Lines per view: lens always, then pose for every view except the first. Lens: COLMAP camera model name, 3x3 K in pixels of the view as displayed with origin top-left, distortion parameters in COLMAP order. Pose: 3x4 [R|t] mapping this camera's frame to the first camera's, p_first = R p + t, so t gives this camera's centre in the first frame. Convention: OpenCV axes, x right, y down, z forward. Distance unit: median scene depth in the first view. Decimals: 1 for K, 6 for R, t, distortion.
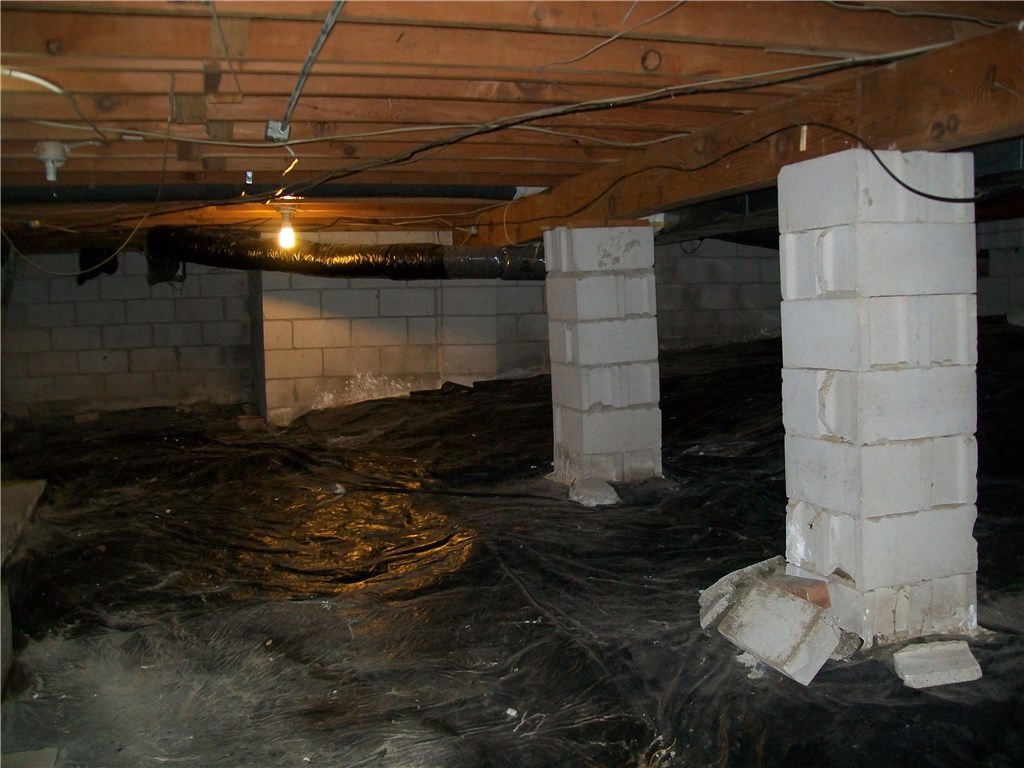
lens RADIAL K [[1062.2, 0, 524.5], [0, 1062.2, 382.5], [0, 0, 1]] dist [-0.183170, 0.159801]
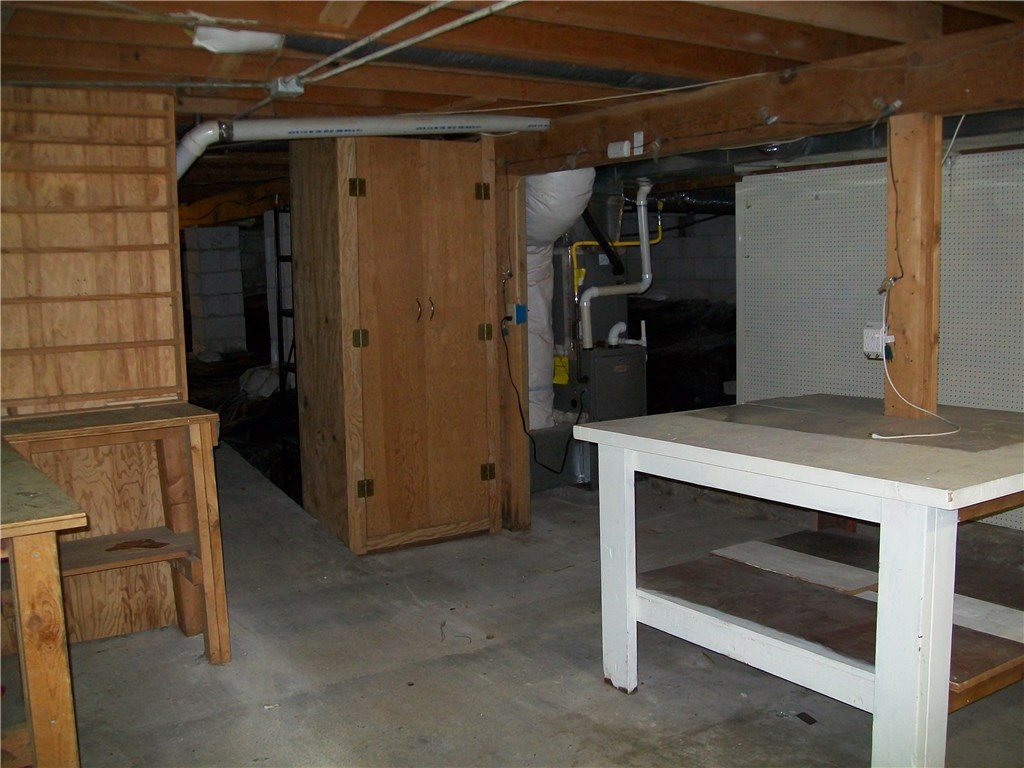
lens RADIAL K [[1062.2, 0, 524.5], [0, 1062.2, 382.5], [0, 0, 1]] dist [-0.183170, 0.159801]
pose [[0.963504, -0.025336, 0.266493, 0.108724], [0.018731, 0.999452, 0.027295, 0.107432], [-0.267039, -0.021307, 0.963450, -1.084883]]
